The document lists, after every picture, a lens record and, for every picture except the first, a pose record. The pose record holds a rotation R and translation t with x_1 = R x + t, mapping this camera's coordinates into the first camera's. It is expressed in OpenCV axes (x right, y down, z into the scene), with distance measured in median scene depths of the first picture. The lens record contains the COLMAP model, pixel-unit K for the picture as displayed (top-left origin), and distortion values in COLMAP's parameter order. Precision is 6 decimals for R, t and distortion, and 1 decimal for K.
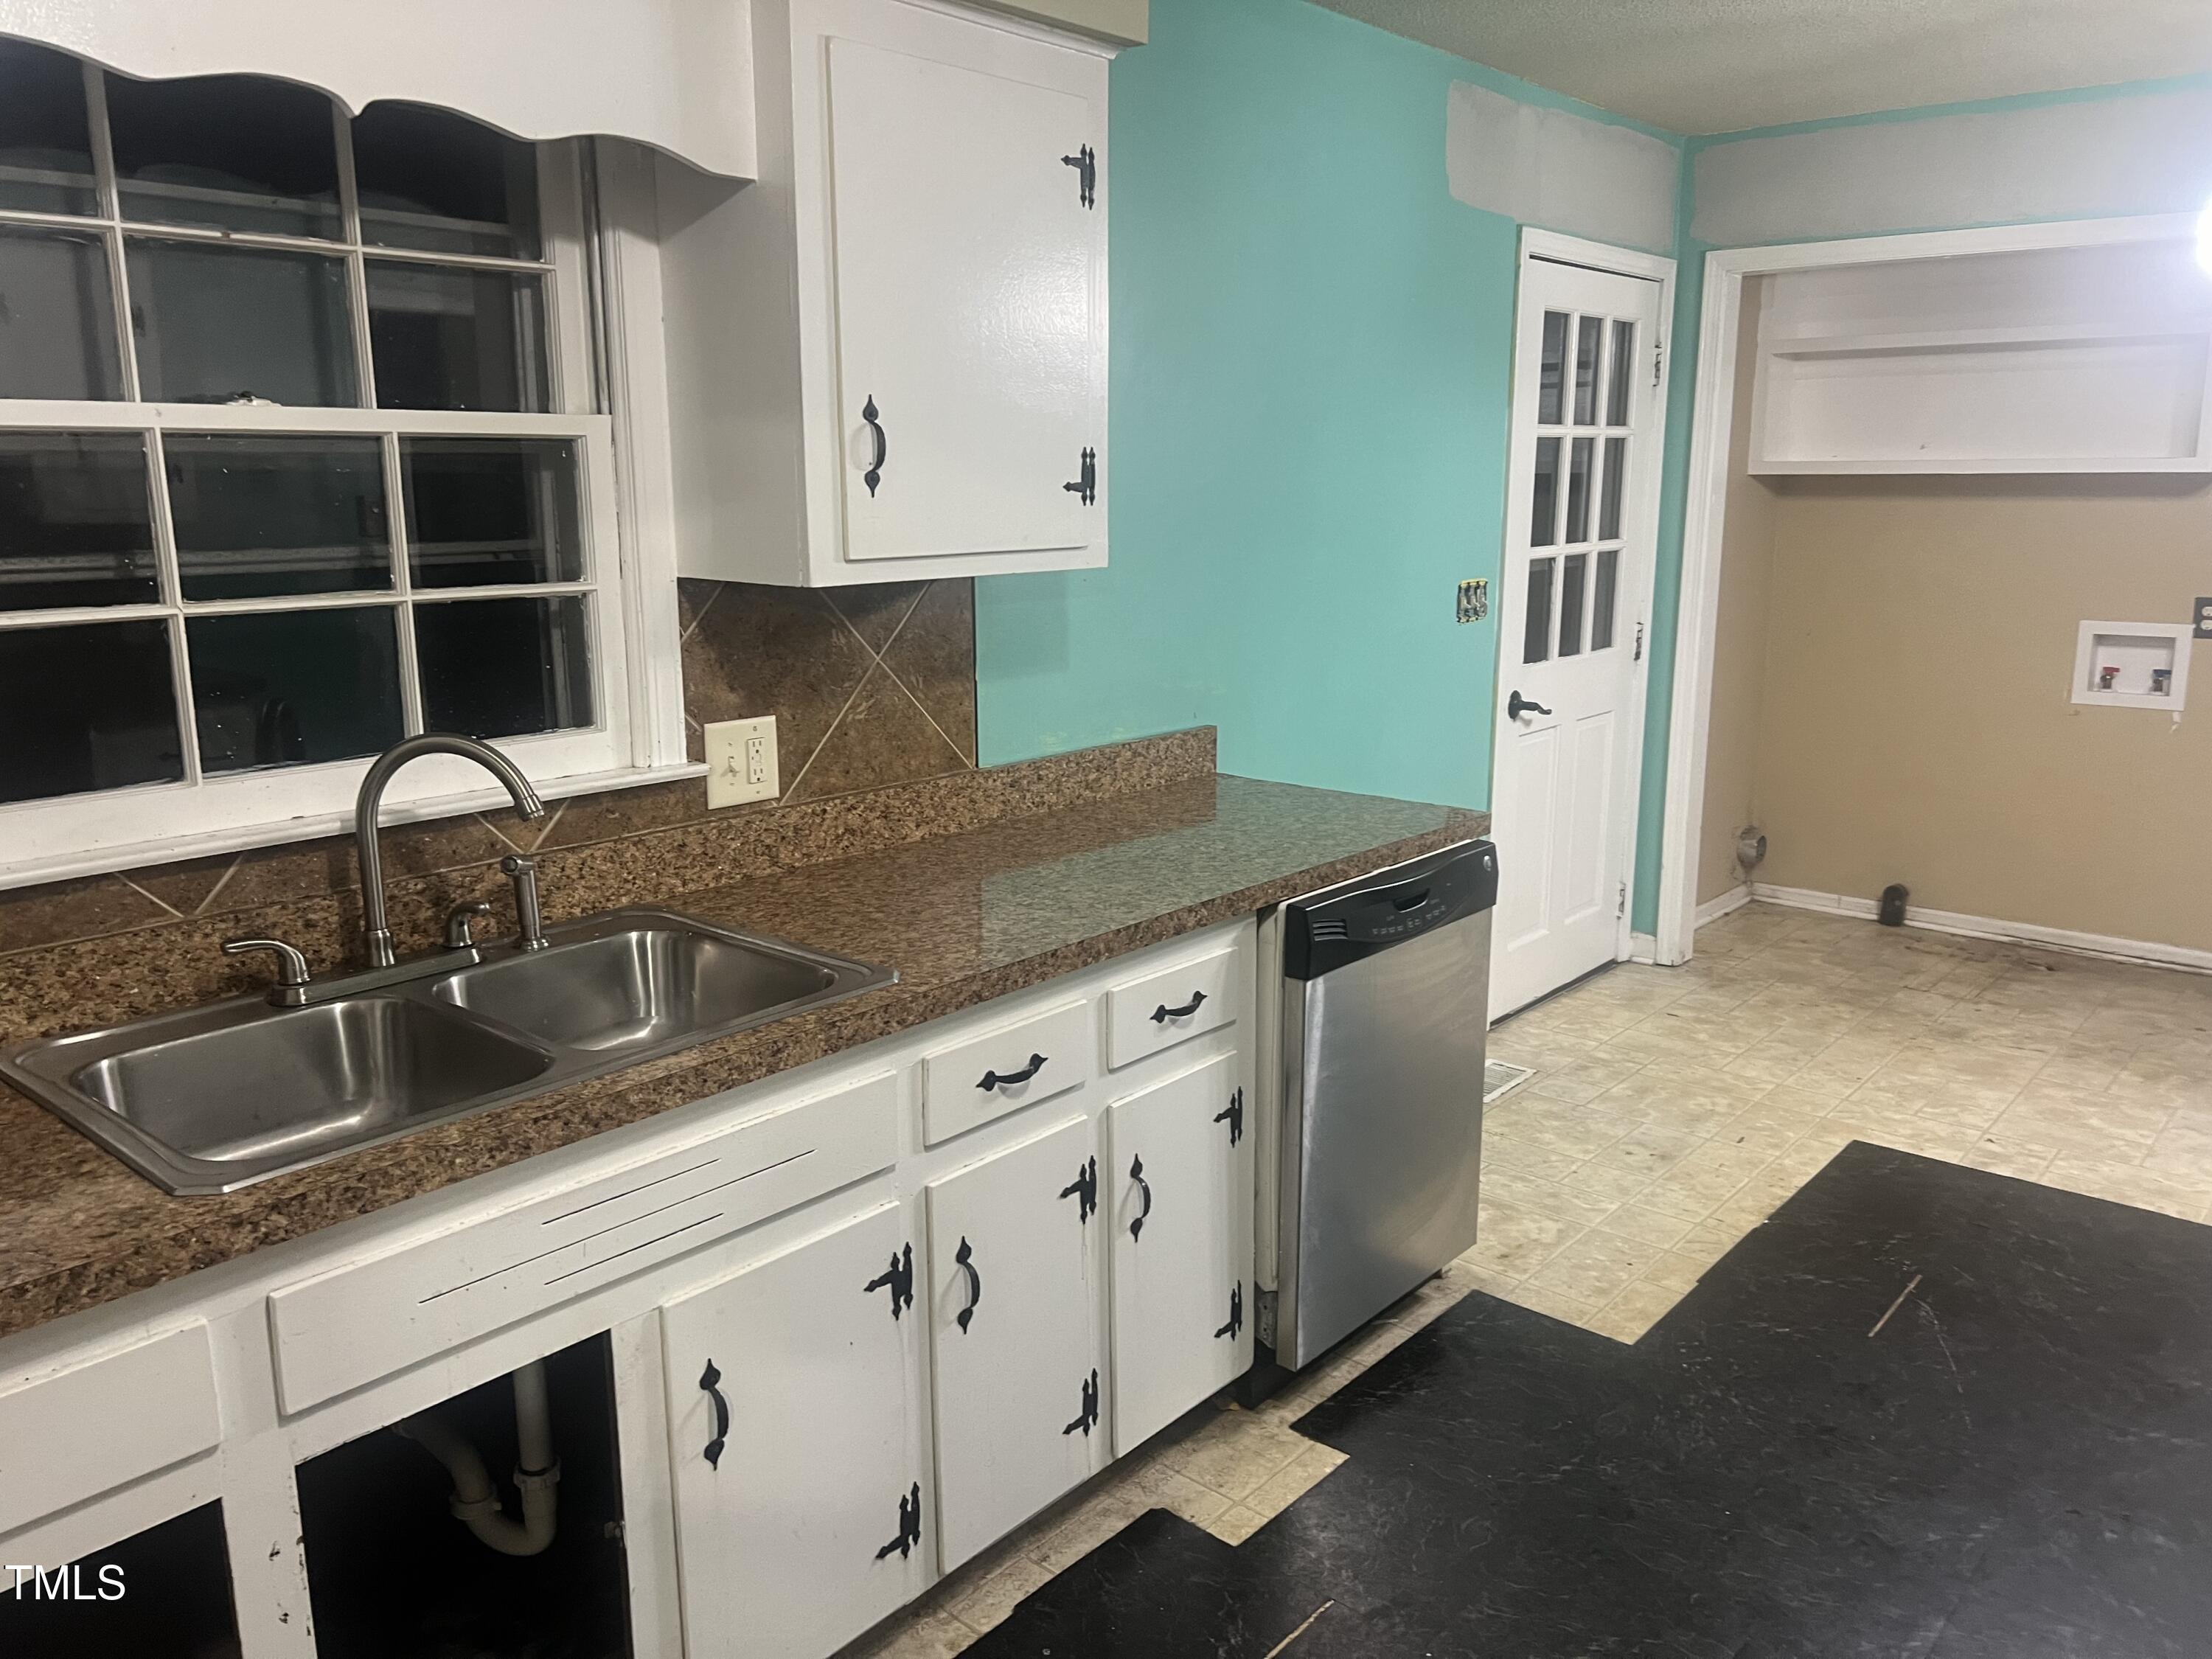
lens RADIAL K [[1675.2, 0, 1102.2], [0, 1675.2, 815.4], [0, 0, 1]] dist [0.001408, -0.002868]
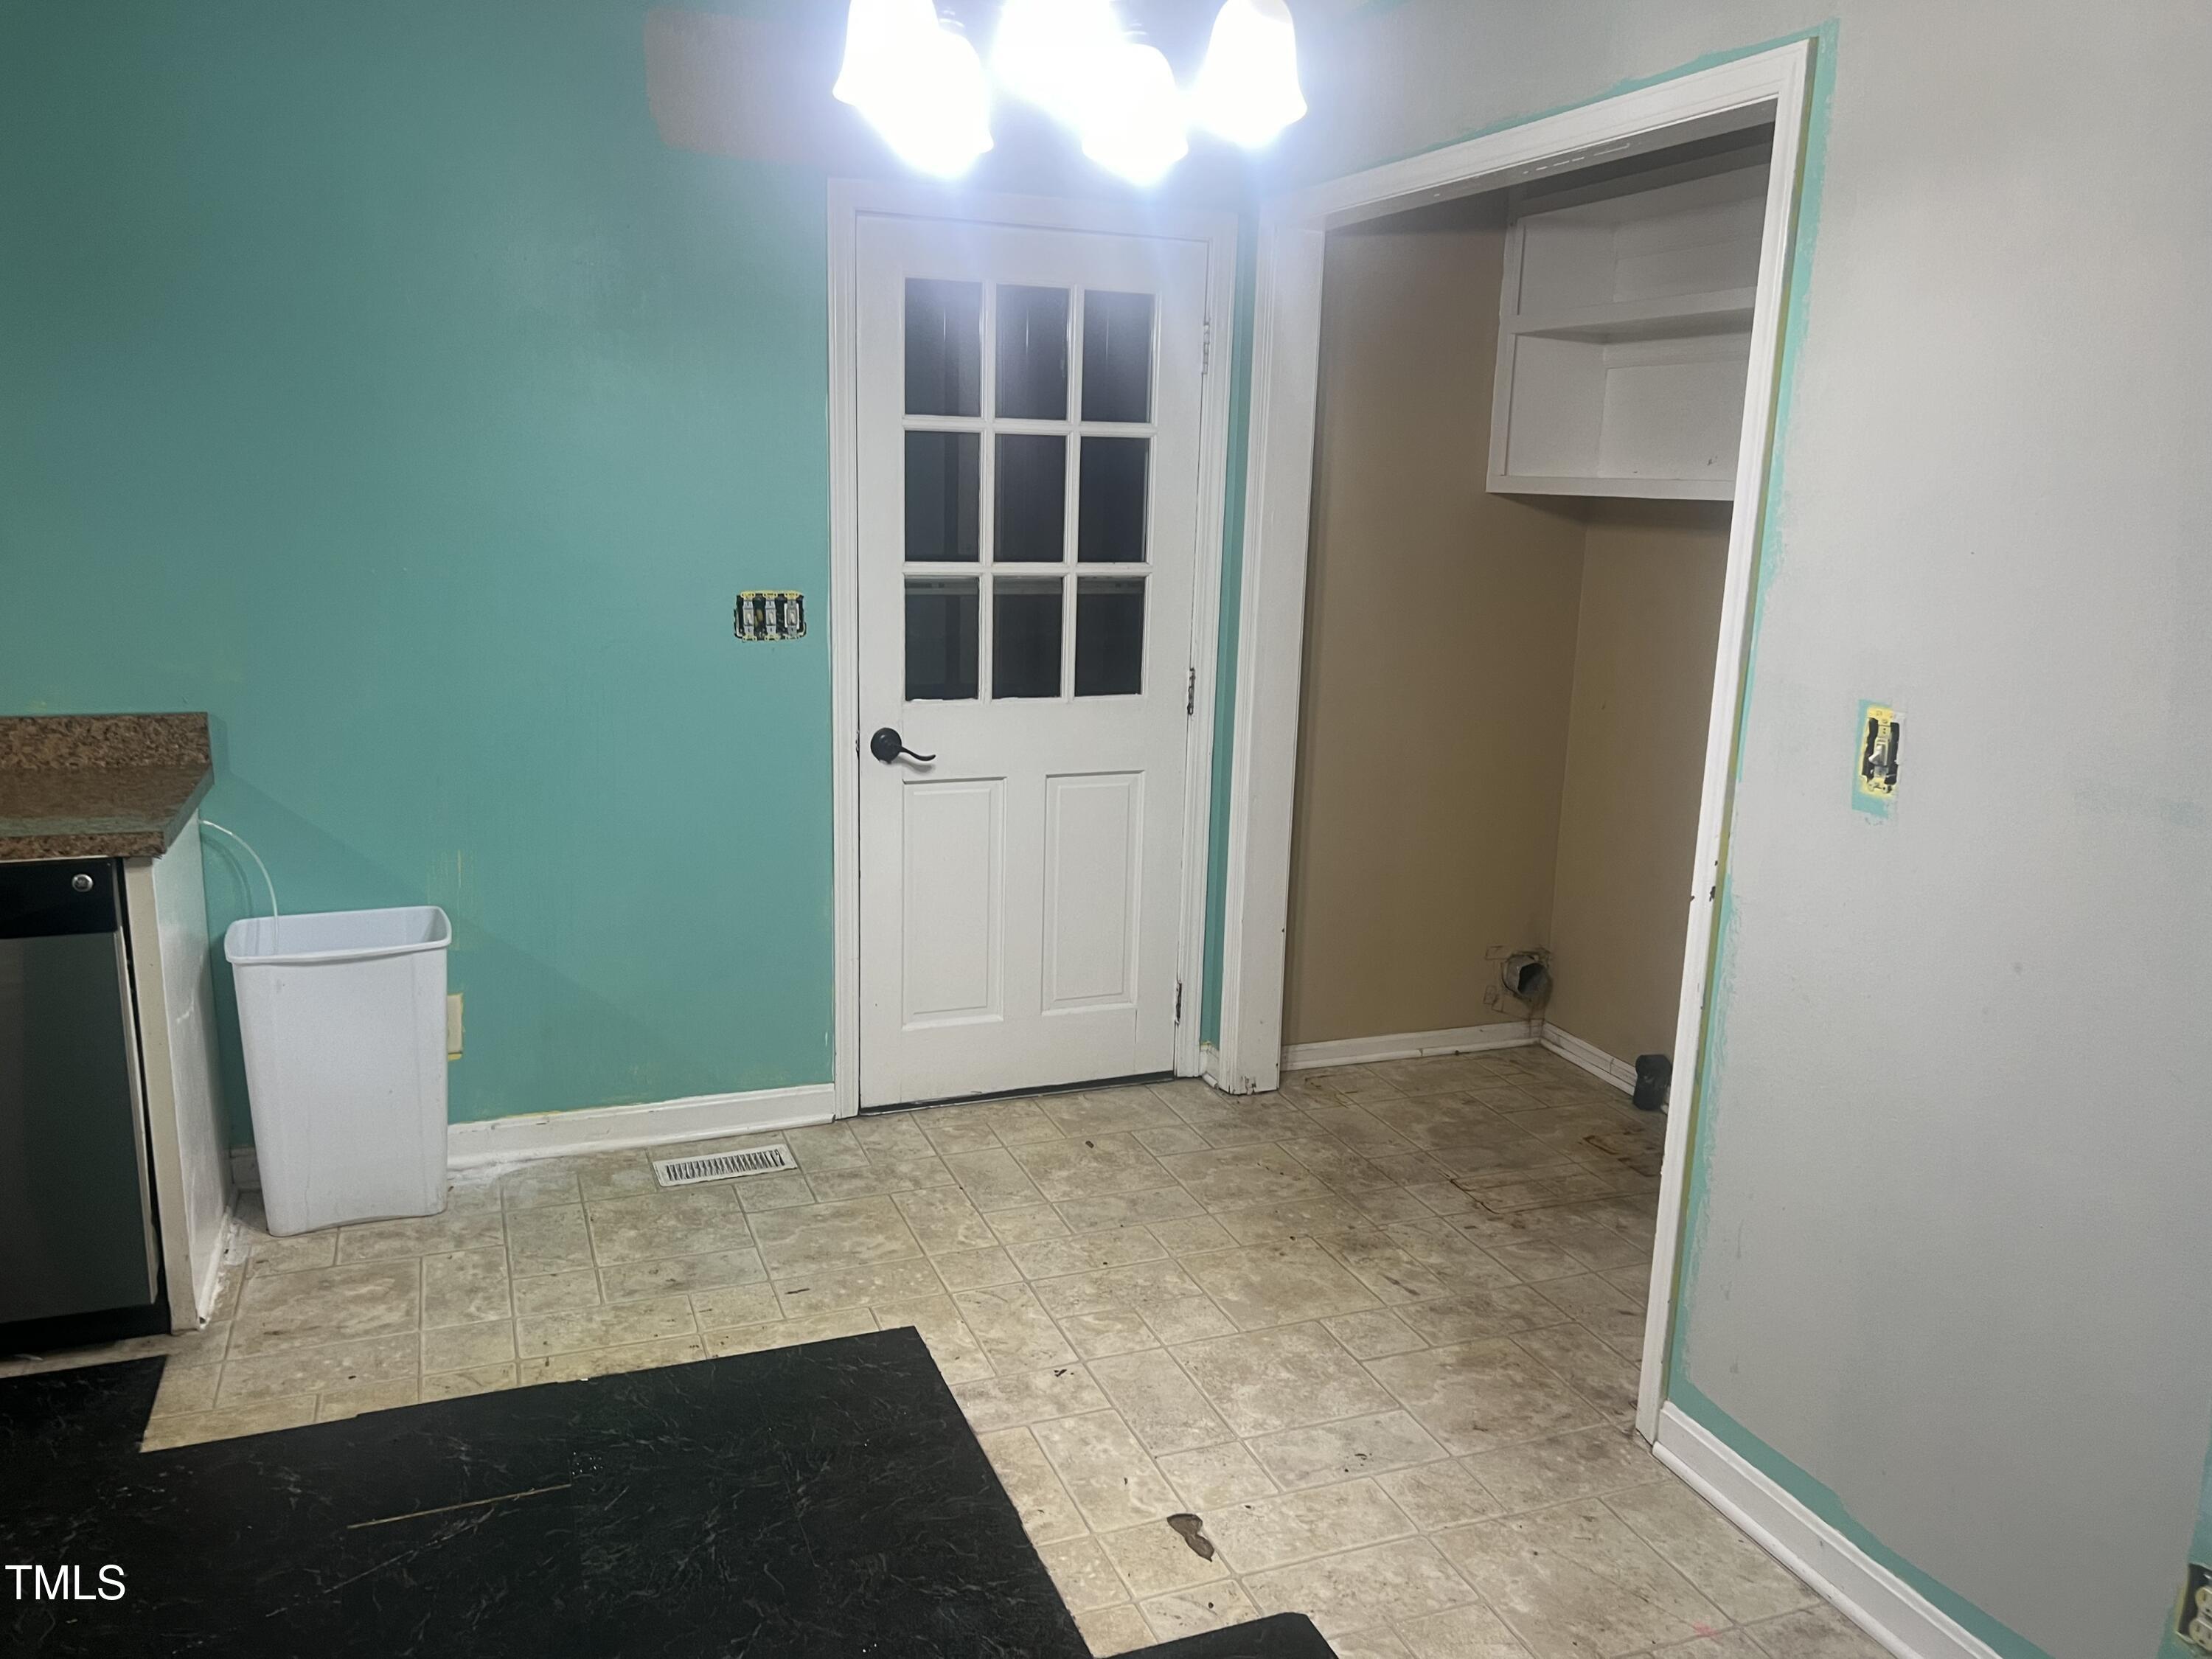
lens RADIAL K [[1698.0, 0, 1106.0], [0, 1698.0, 829.5], [0, 0, 1]] dist [0.098262, -0.165672]
pose [[0.888535, 0.125887, -0.441201, 0.737162], [-0.125486, 0.991635, 0.030224, -0.062968], [0.441315, 0.028510, 0.896899, 0.269825]]
